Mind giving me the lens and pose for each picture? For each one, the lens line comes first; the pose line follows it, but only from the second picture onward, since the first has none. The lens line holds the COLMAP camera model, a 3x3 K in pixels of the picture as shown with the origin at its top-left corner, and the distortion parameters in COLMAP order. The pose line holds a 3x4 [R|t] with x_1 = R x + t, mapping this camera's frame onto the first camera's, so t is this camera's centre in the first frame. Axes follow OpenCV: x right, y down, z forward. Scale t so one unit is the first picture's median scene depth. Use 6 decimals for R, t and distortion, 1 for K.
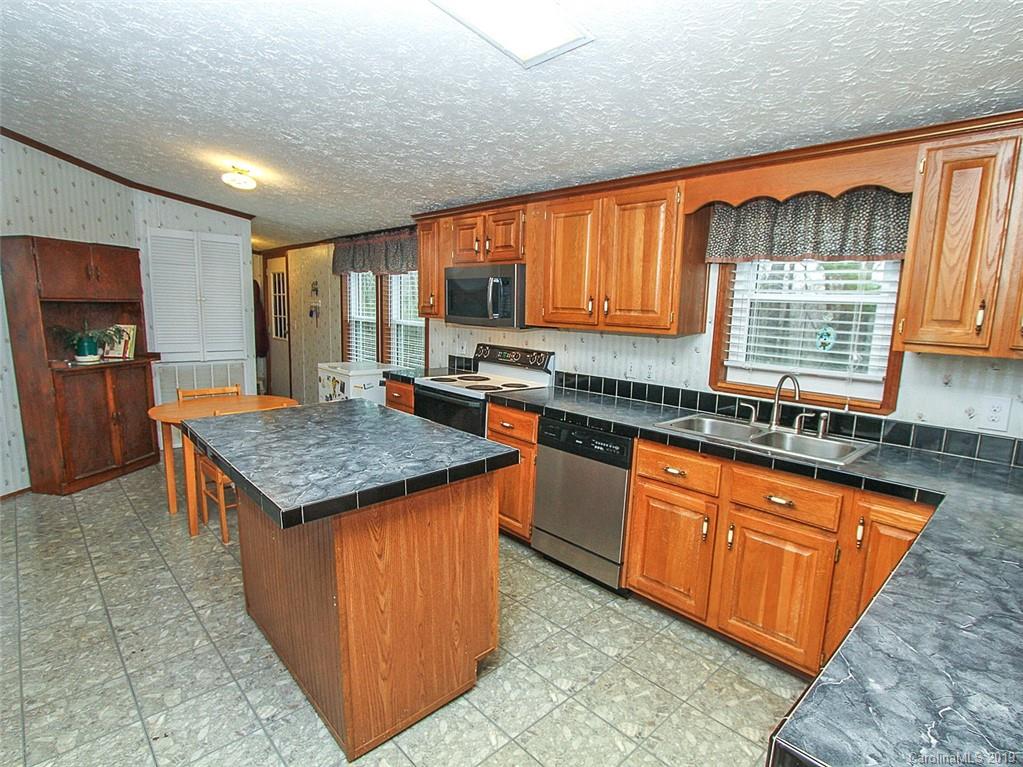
lens RADIAL K [[529.7, 0, 510.3], [0, 529.7, 386.8], [0, 0, 1]] dist [-0.017208, 0.000485]
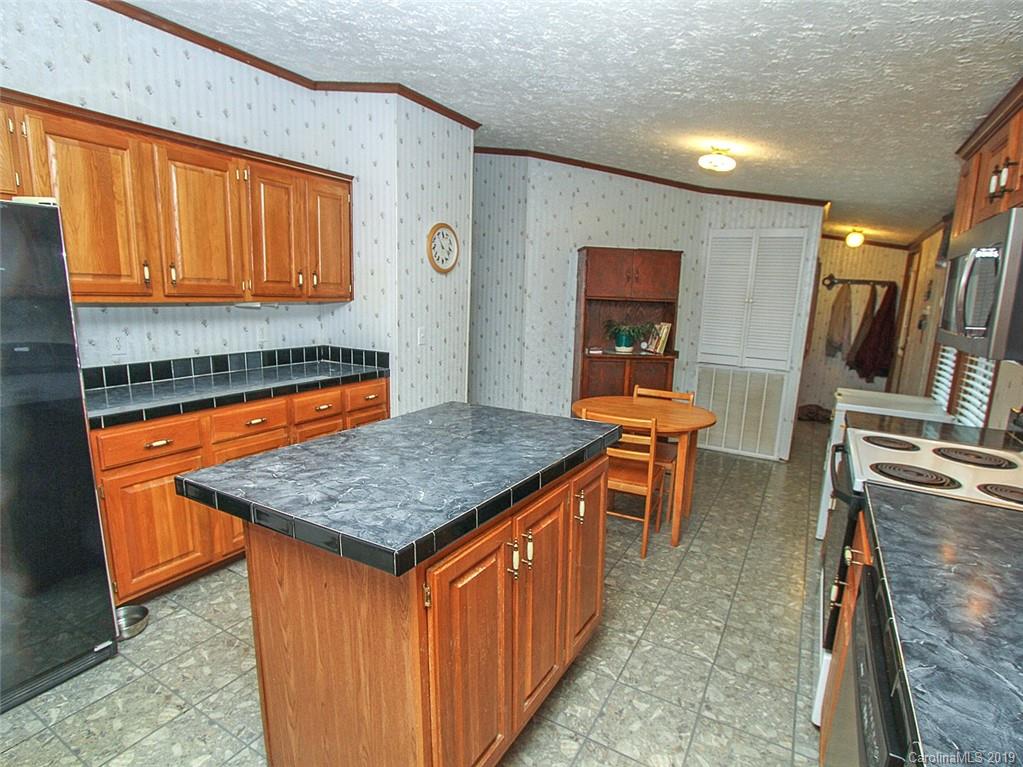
lens RADIAL K [[533.8, 0, 531.3], [0, 533.8, 390.0], [0, 0, 1]] dist [-0.001989, 0.000295]
pose [[0.295135, 0.159965, -0.941969, 0.501891], [-0.173628, 0.978449, 0.111759, -0.119578], [0.939547, 0.130569, 0.316549, 0.846217]]
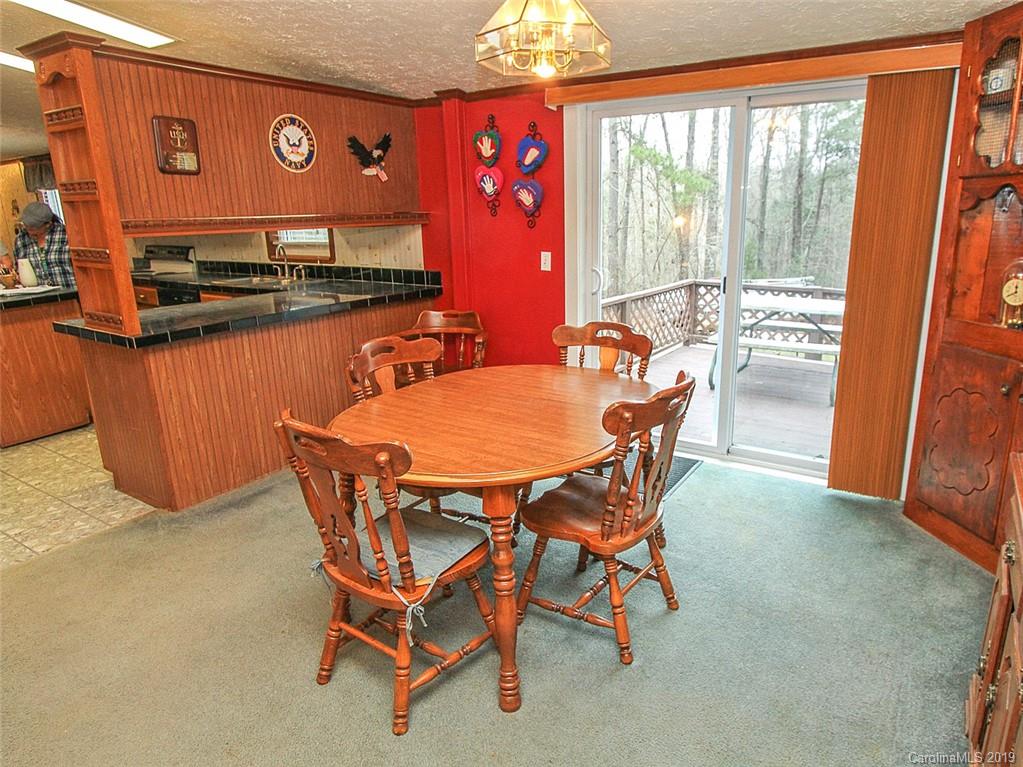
lens RADIAL K [[597.4, 0, 513.8], [0, 597.4, 359.0], [0, 0, 1]] dist [-0.003076, 0.000190]
pose [[0.964398, -0.109685, 0.240637, 0.885514], [0.086509, 0.990715, 0.104881, 0.247840], [-0.249907, -0.080330, 0.964932, -1.377209]]
